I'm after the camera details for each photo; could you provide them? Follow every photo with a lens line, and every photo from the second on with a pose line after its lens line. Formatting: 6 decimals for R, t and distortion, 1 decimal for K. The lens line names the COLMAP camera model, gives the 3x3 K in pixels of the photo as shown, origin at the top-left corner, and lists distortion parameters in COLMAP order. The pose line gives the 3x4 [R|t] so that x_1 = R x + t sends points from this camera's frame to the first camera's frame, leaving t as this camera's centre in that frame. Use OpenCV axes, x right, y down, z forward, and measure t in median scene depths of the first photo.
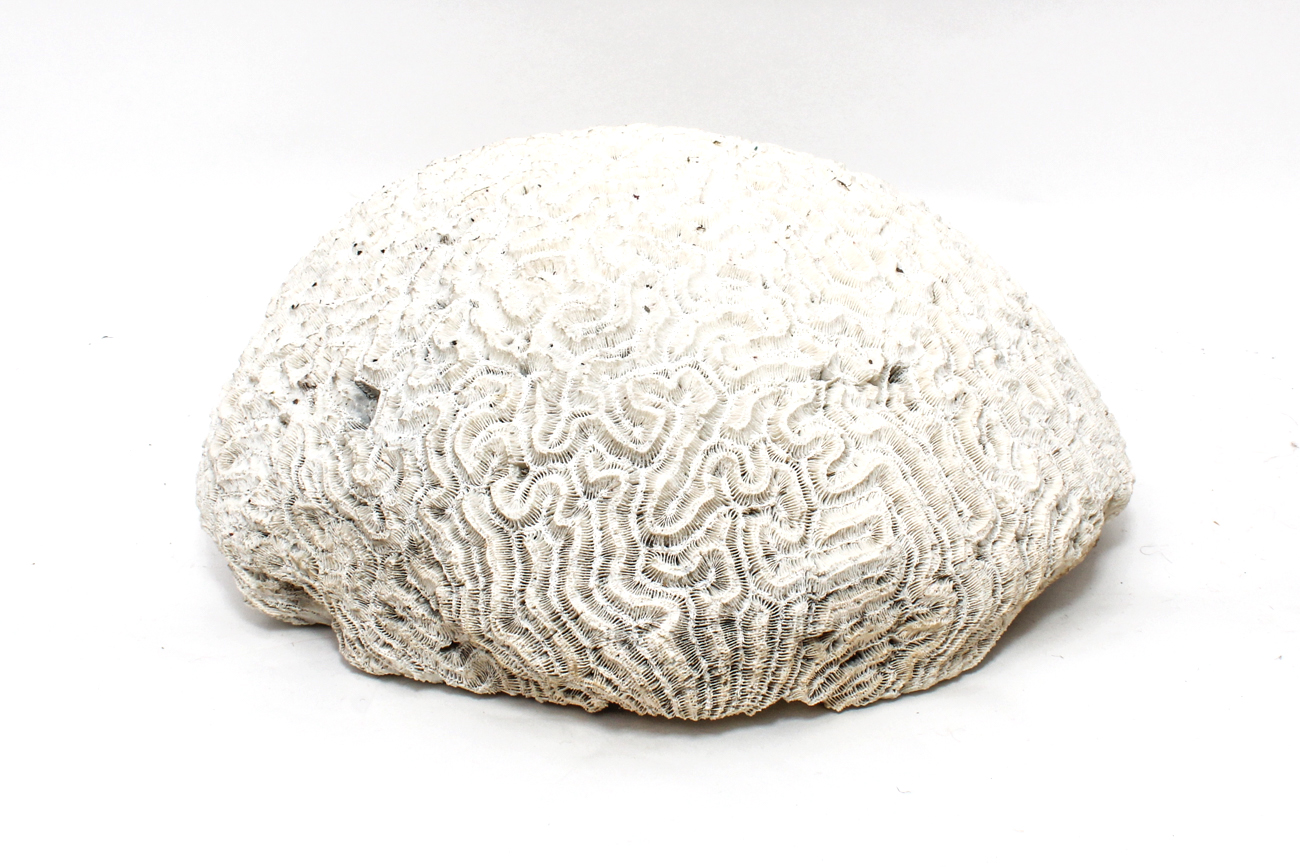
lens RADIAL K [[1839.0, 0, 650.0], [0, 1839.0, 433.5], [0, 0, 1]] dist [-0.001656, -0.009385]
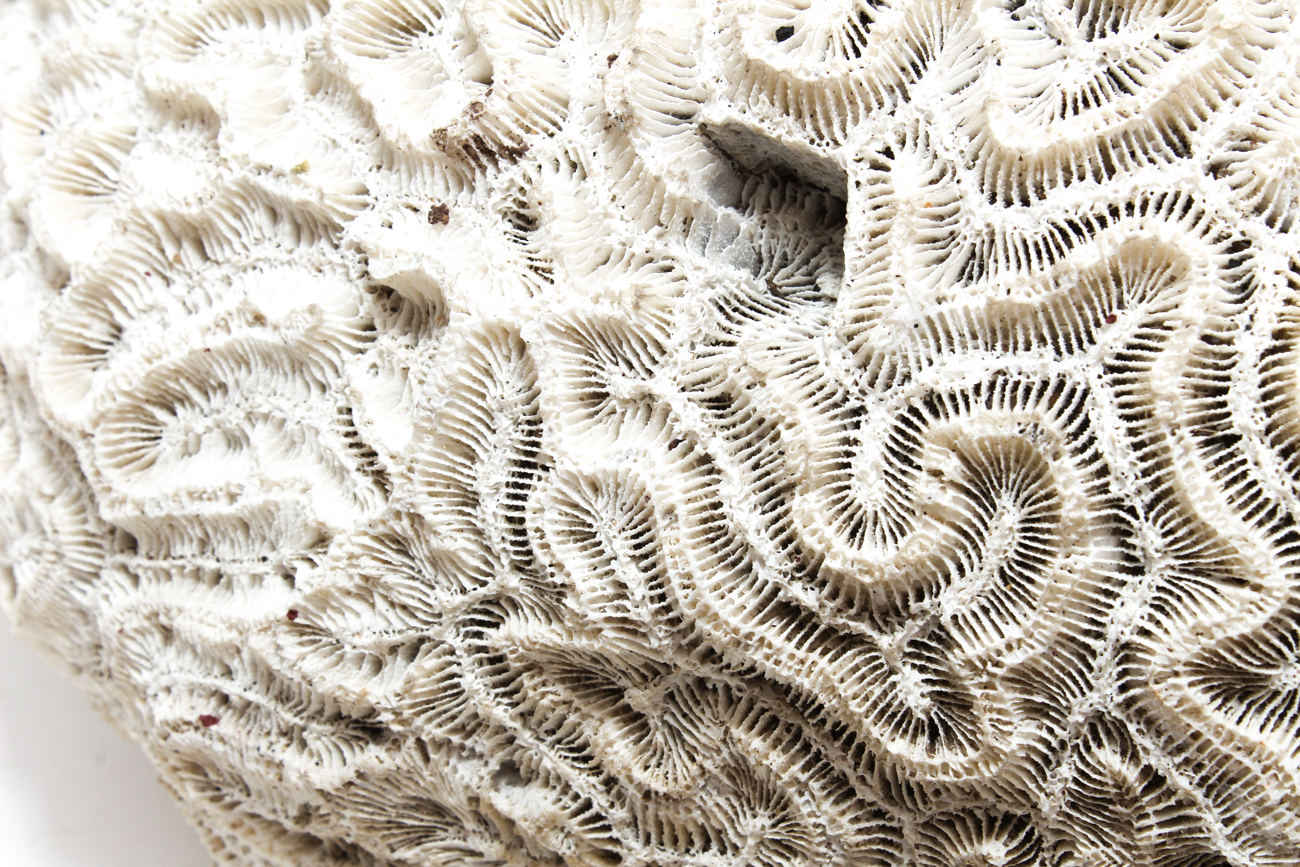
lens RADIAL K [[2903.9, 0, 669.6], [0, 2903.9, 433.7], [0, 0, 1]] dist [0.072665, 0.255721]
pose [[0.977528, -0.127492, 0.167885, -0.251229], [0.081619, 0.963172, 0.256199, -0.094392], [-0.194366, -0.236739, 0.951933, 0.664300]]
